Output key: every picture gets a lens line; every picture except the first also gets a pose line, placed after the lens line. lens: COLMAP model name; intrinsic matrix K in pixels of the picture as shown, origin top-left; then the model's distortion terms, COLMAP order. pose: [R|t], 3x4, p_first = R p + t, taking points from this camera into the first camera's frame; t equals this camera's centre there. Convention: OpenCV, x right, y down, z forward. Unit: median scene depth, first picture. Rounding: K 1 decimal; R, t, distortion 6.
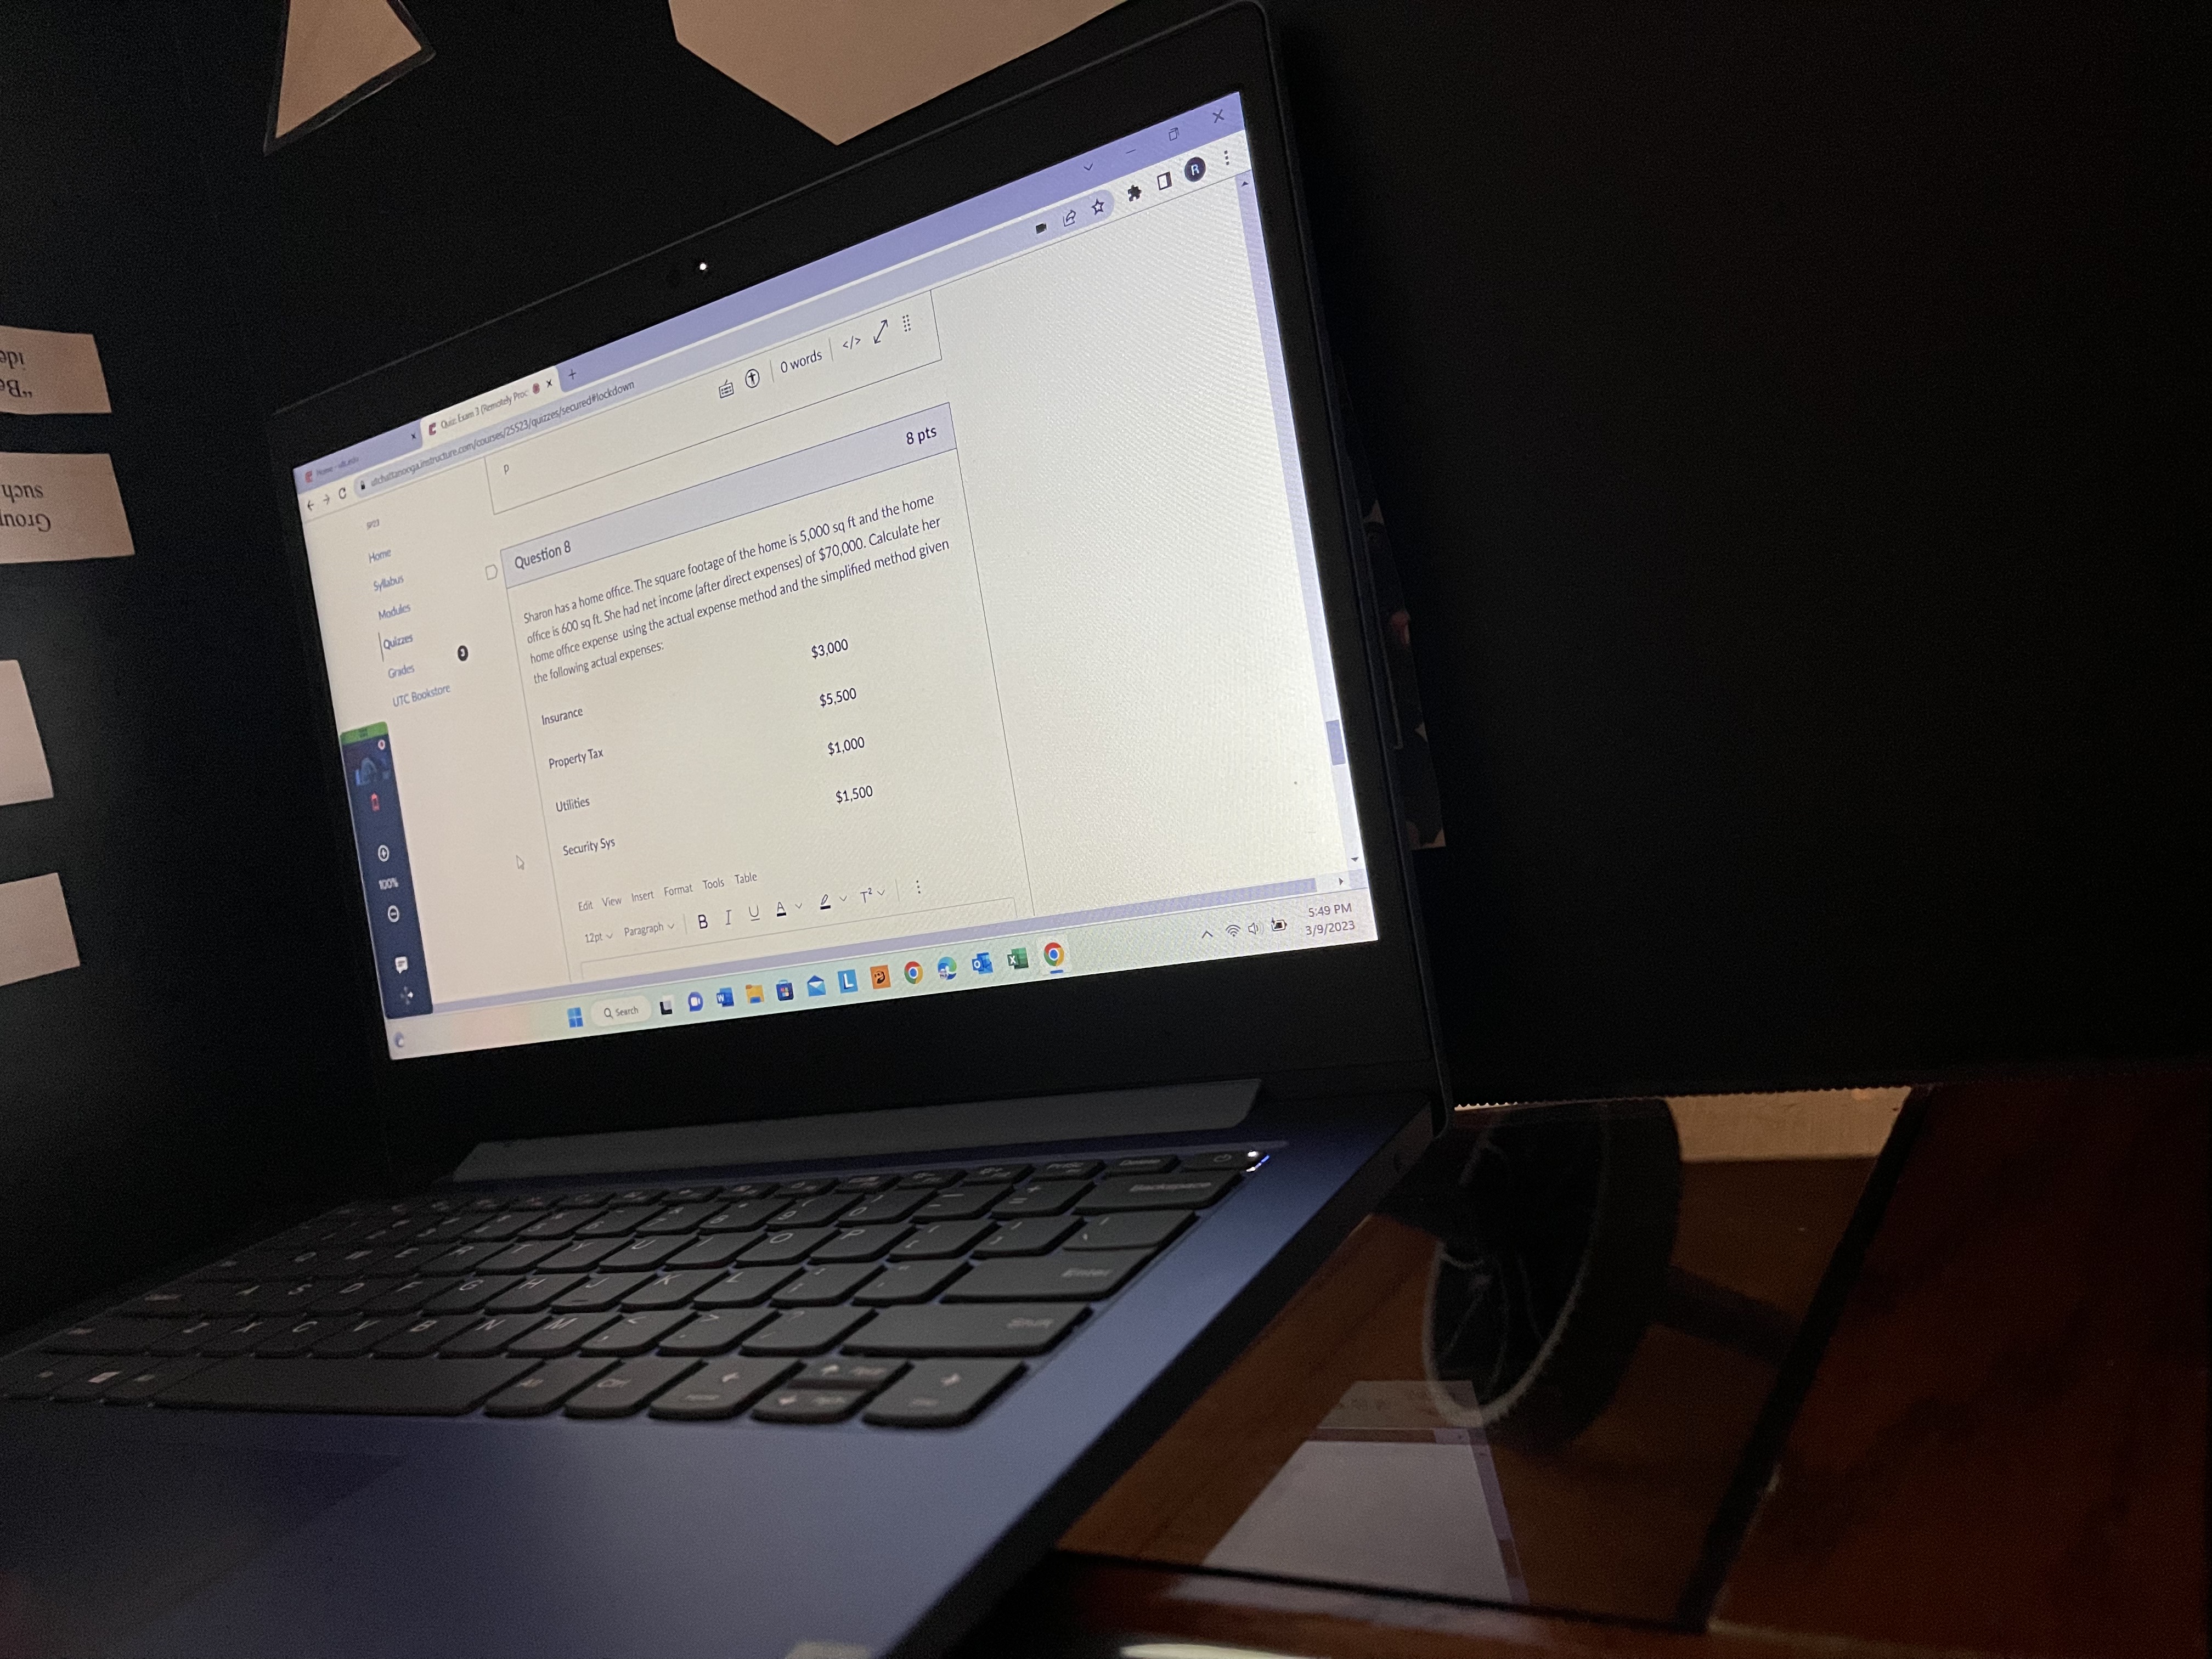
lens RADIAL K [[1686.1, 0, 1133.5], [0, 1686.1, 830.6], [0, 0, 1]] dist [0.042793, -0.071055]
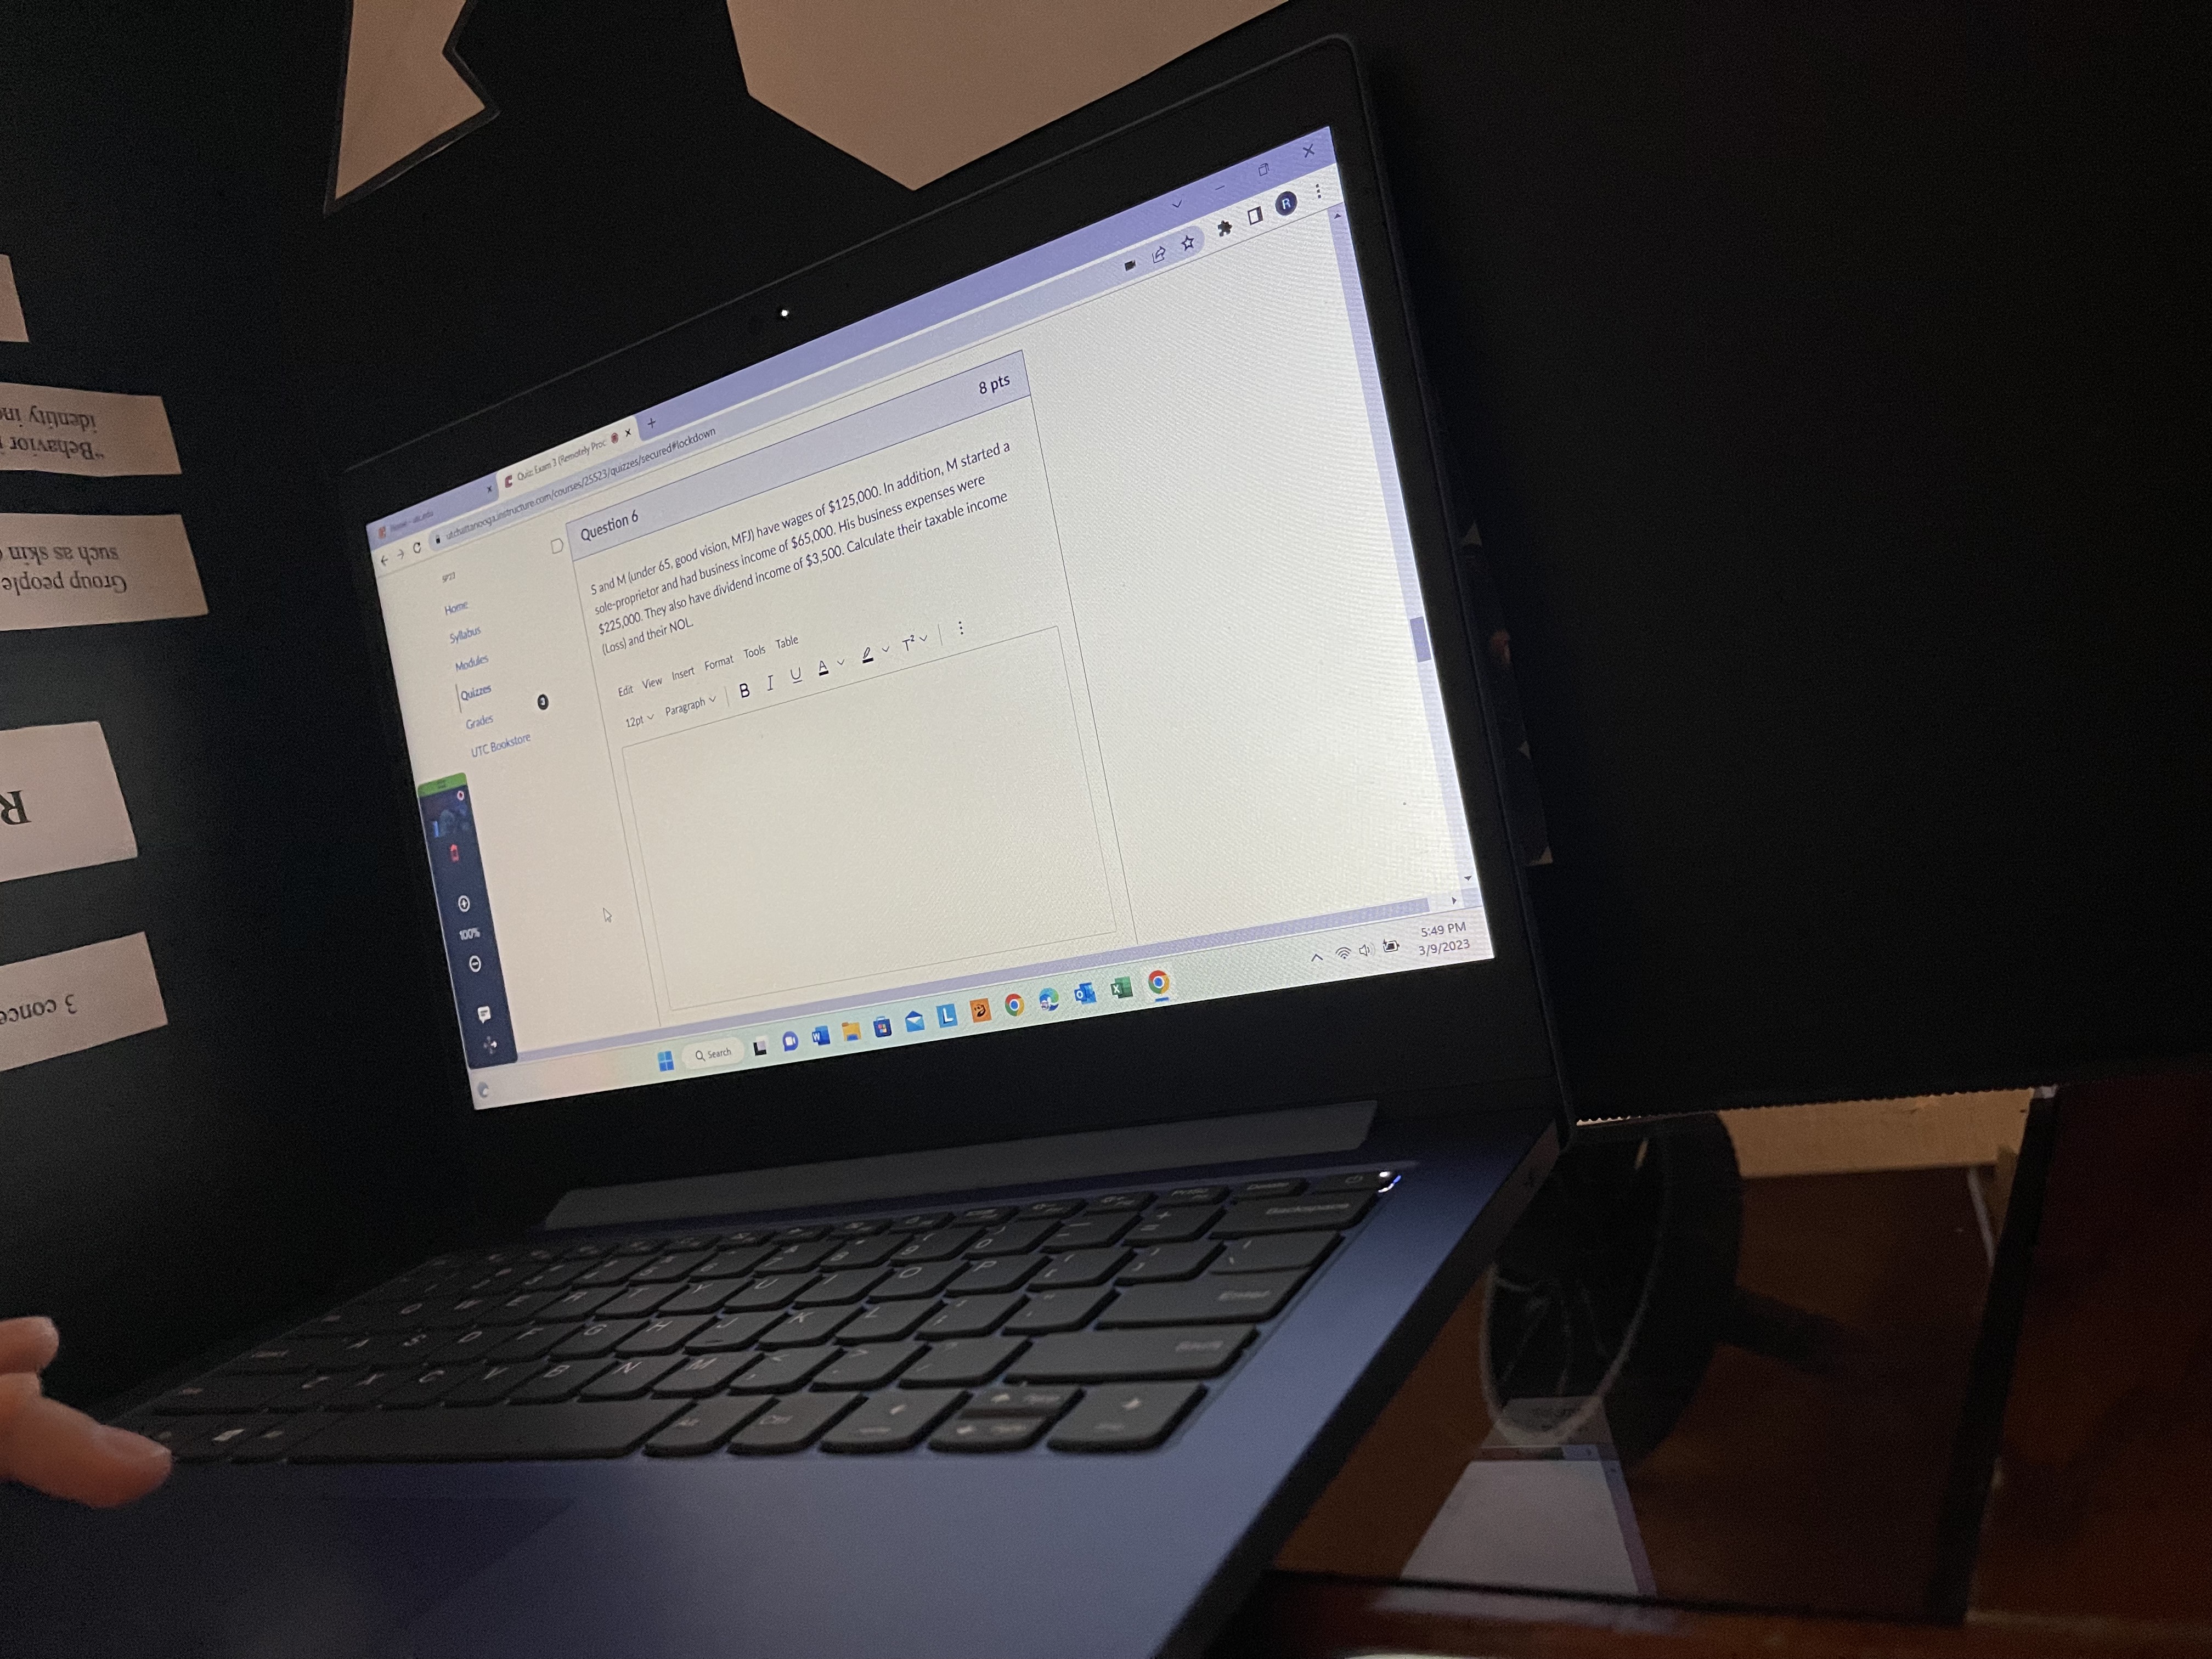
lens RADIAL K [[1686.1, 0, 1124.6], [0, 1686.1, 832.8], [0, 0, 1]] dist [0.042793, -0.071055]
pose [[0.999572, -0.029033, 0.003704, -0.069091], [0.029102, 0.999375, -0.020072, 0.003881], [-0.003119, 0.020171, 0.999792, -0.006503]]
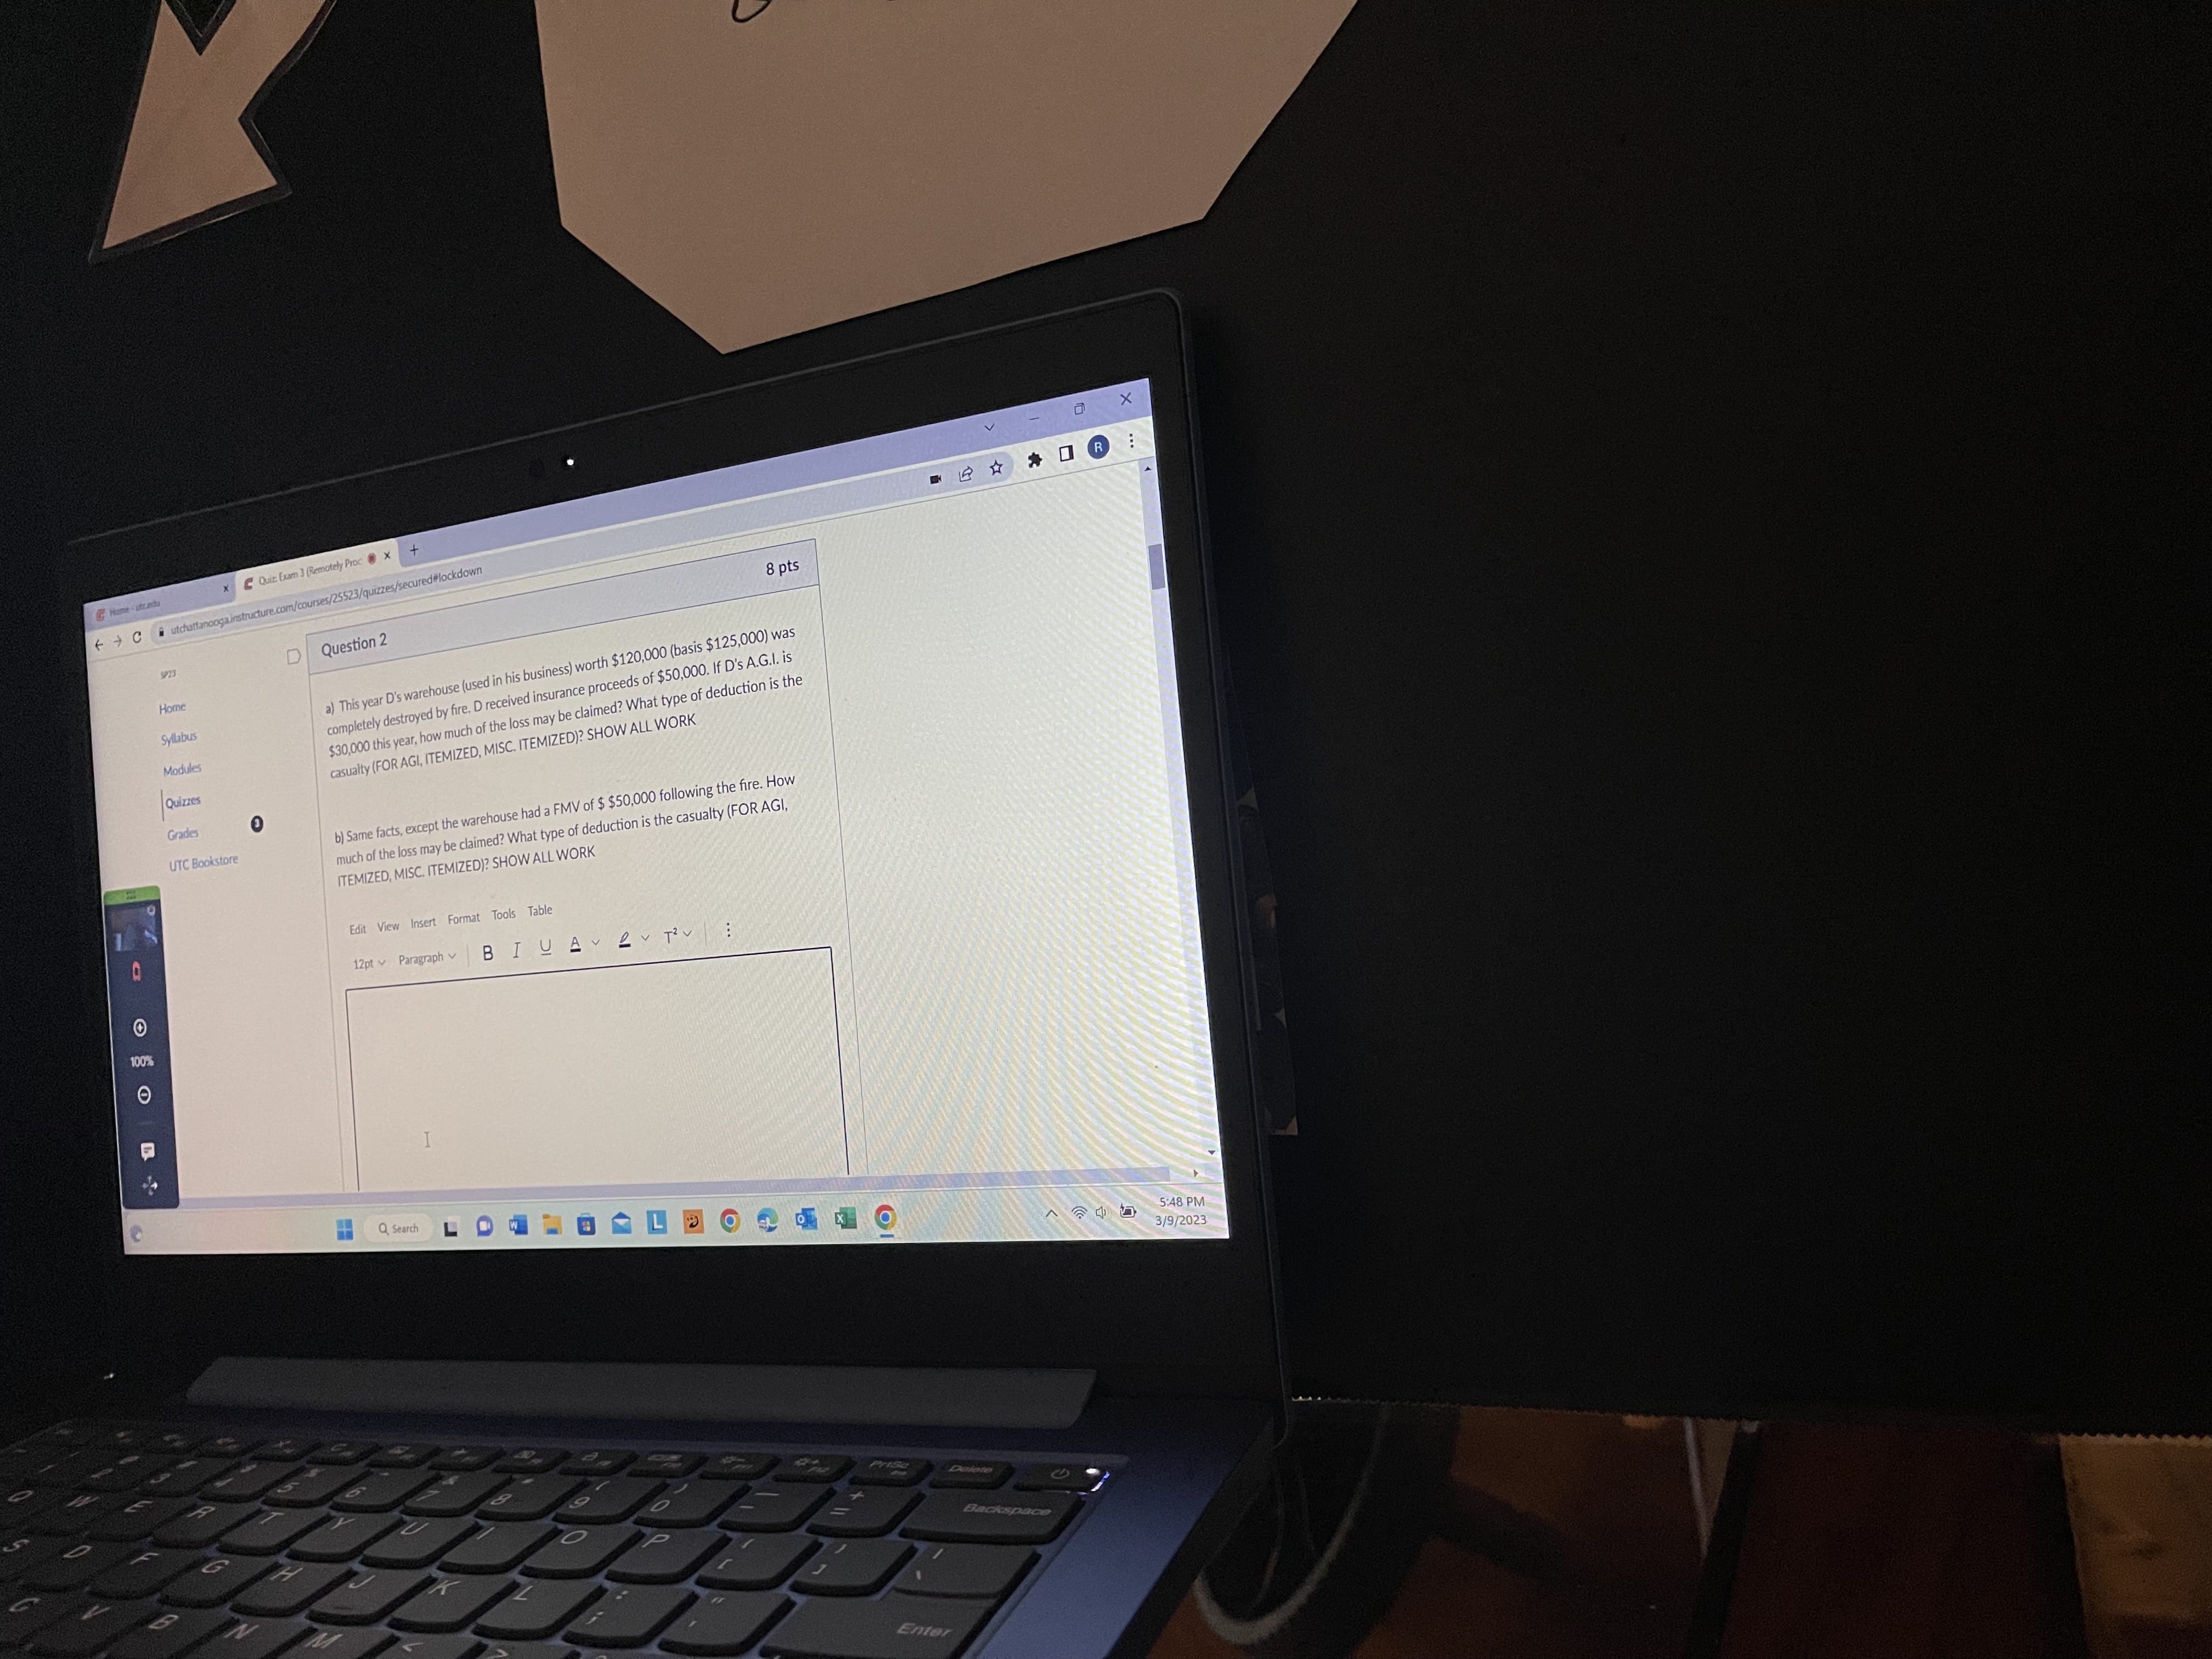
lens RADIAL K [[1686.1, 0, 1123.5], [0, 1686.1, 817.4], [0, 0, 1]] dist [0.042793, -0.071055]
pose [[0.988752, 0.079105, 0.126934, -0.053903], [-0.071079, 0.995247, -0.066571, -0.097865], [-0.131596, 0.056799, 0.989675, 0.019521]]
